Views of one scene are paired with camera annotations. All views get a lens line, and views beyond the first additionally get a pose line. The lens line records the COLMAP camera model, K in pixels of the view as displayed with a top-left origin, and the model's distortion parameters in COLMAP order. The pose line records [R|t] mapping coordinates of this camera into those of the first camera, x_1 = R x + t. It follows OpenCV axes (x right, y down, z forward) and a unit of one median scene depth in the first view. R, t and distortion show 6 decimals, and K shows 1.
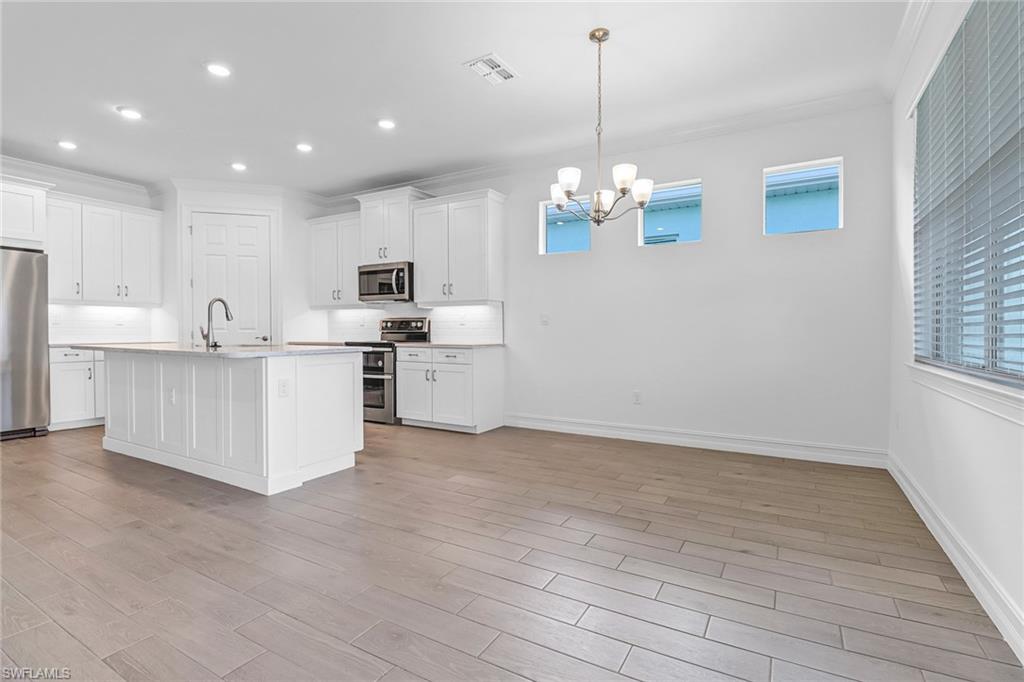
lens RADIAL K [[483.5, 0, 512.0], [0, 483.5, 341.0], [0, 0, 1]] dist [-0.000110, -0.012958]
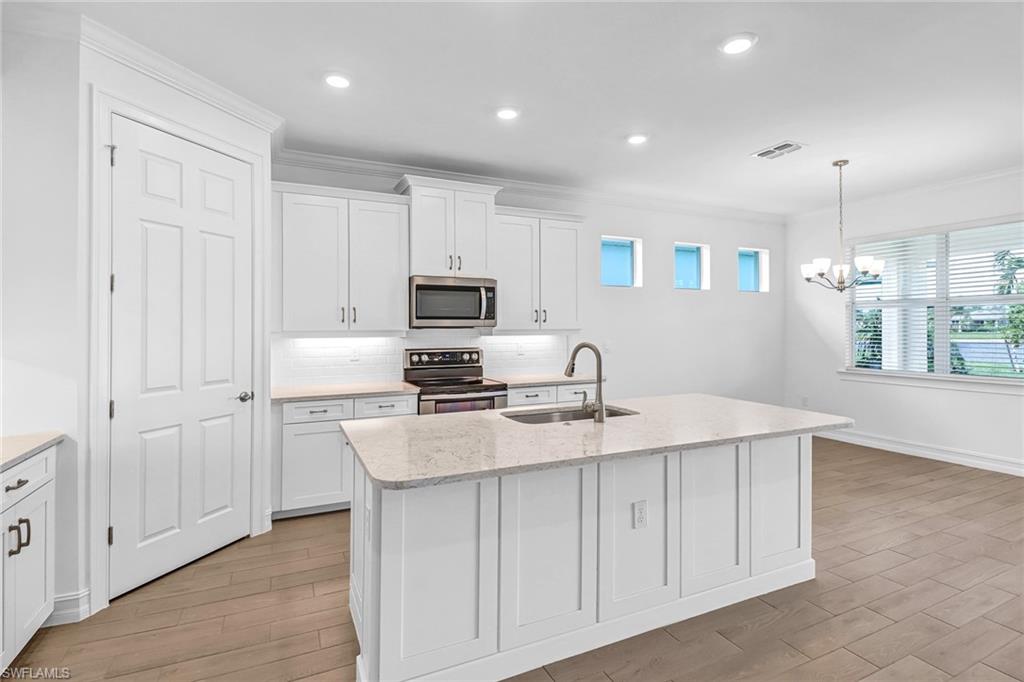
lens RADIAL K [[493.1, 0, 506.4], [0, 493.1, 326.5], [0, 0, 1]] dist [-0.002261, -0.001055]
pose [[0.579183, -0.002689, 0.815193, -0.864746], [0.022877, 0.999654, -0.012957, -0.075633], [-0.814877, 0.026153, 0.579044, 0.516842]]
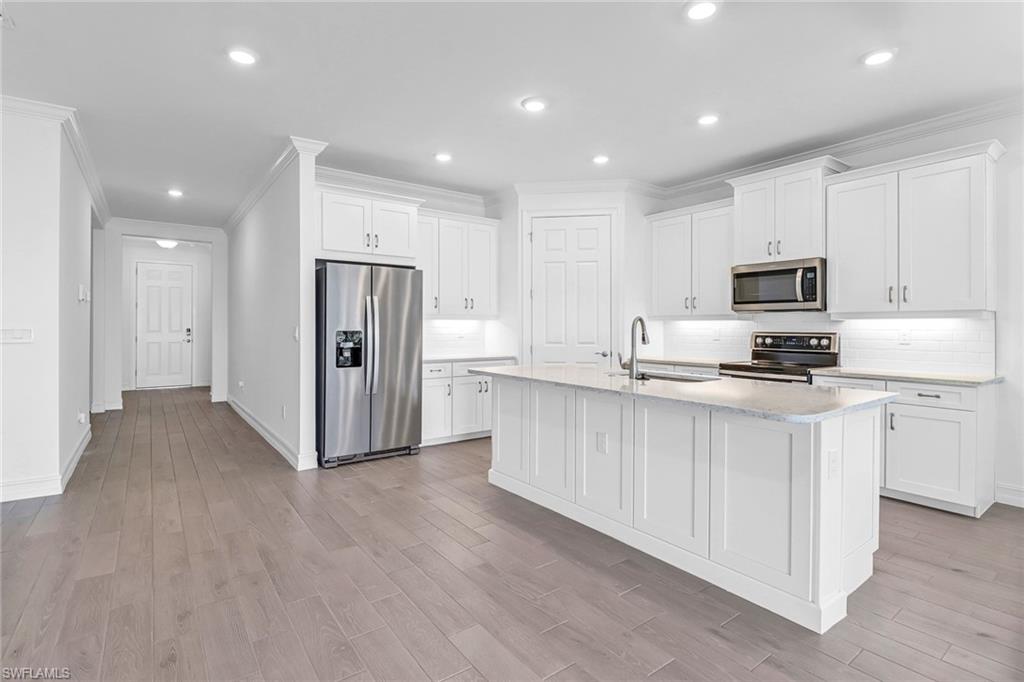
lens RADIAL K [[493.1, 0, 506.4], [0, 493.1, 326.5], [0, 0, 1]] dist [-0.002261, -0.001055]
pose [[0.911698, 0.001230, -0.410860, -0.342867], [-0.011275, 0.999694, -0.022026, -0.038074], [0.410707, 0.024713, 0.911432, 0.124761]]
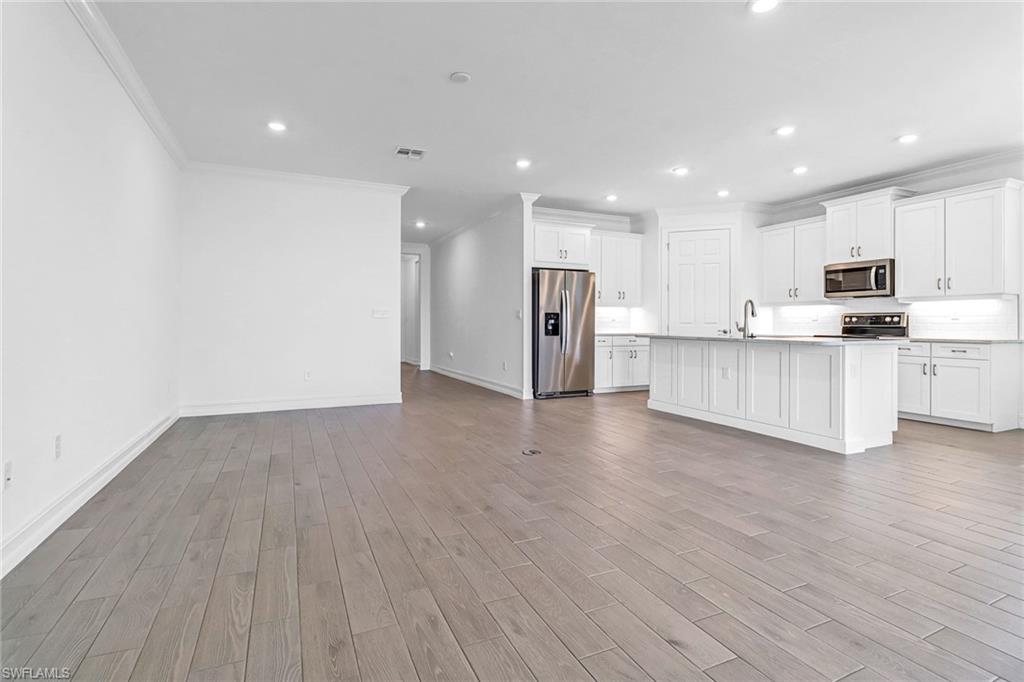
lens RADIAL K [[487.9, 0, 512.8], [0, 487.9, 322.9], [0, 0, 1]] dist [0.001366, -0.009619]
pose [[0.809052, 0.000587, -0.587736, -0.255376], [-0.015682, 0.999665, -0.020589, 0.007517], [0.587527, 0.025875, 0.808791, -0.313223]]
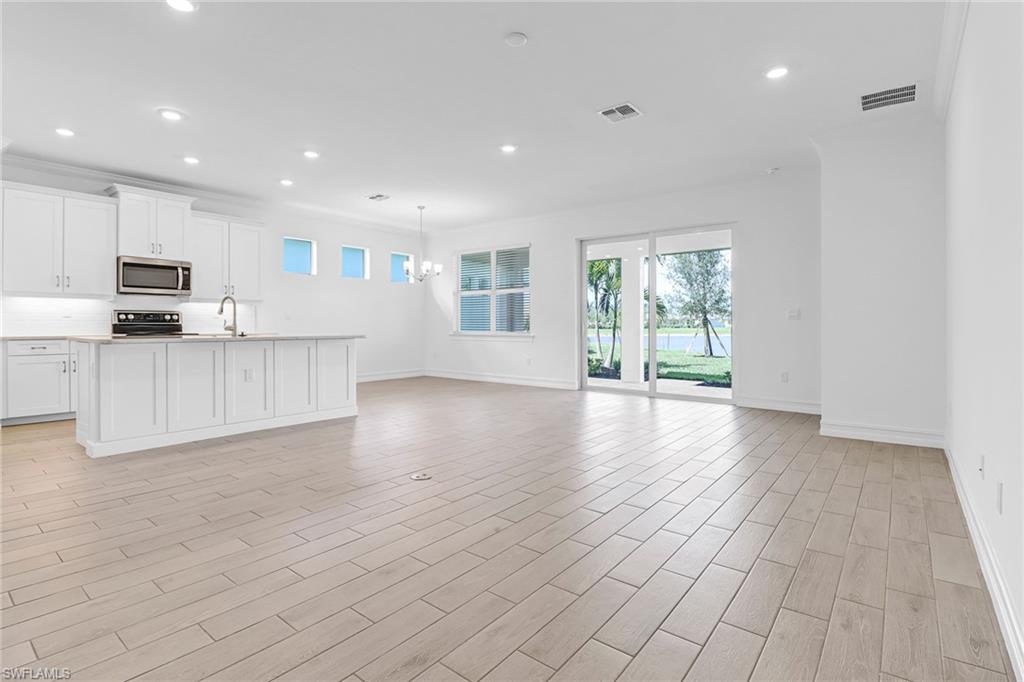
lens RADIAL K [[506.4, 0, 499.4], [0, 506.4, 328.5], [0, 0, 1]] dist [-0.001352, -0.000176]
pose [[0.167890, -0.008797, 0.985766, -1.268180], [0.018088, 0.999819, 0.005842, -0.002267], [-0.985640, 0.016849, 0.168019, 0.085926]]
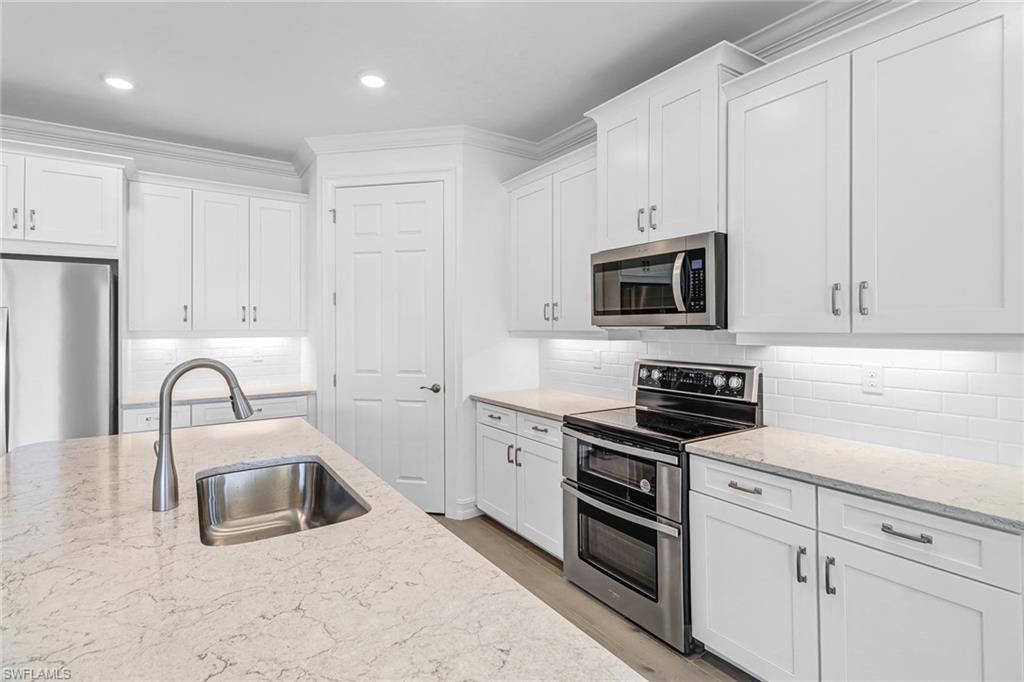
lens RADIAL K [[490.1, 0, 506.5], [0, 490.1, 322.9], [0, 0, 1]] dist [0.009851, -0.000308]
pose [[0.894882, -0.008216, -0.446227, -0.188155], [-0.004638, 0.999605, -0.027704, -0.076978], [0.446279, 0.026861, 0.894491, 0.562829]]
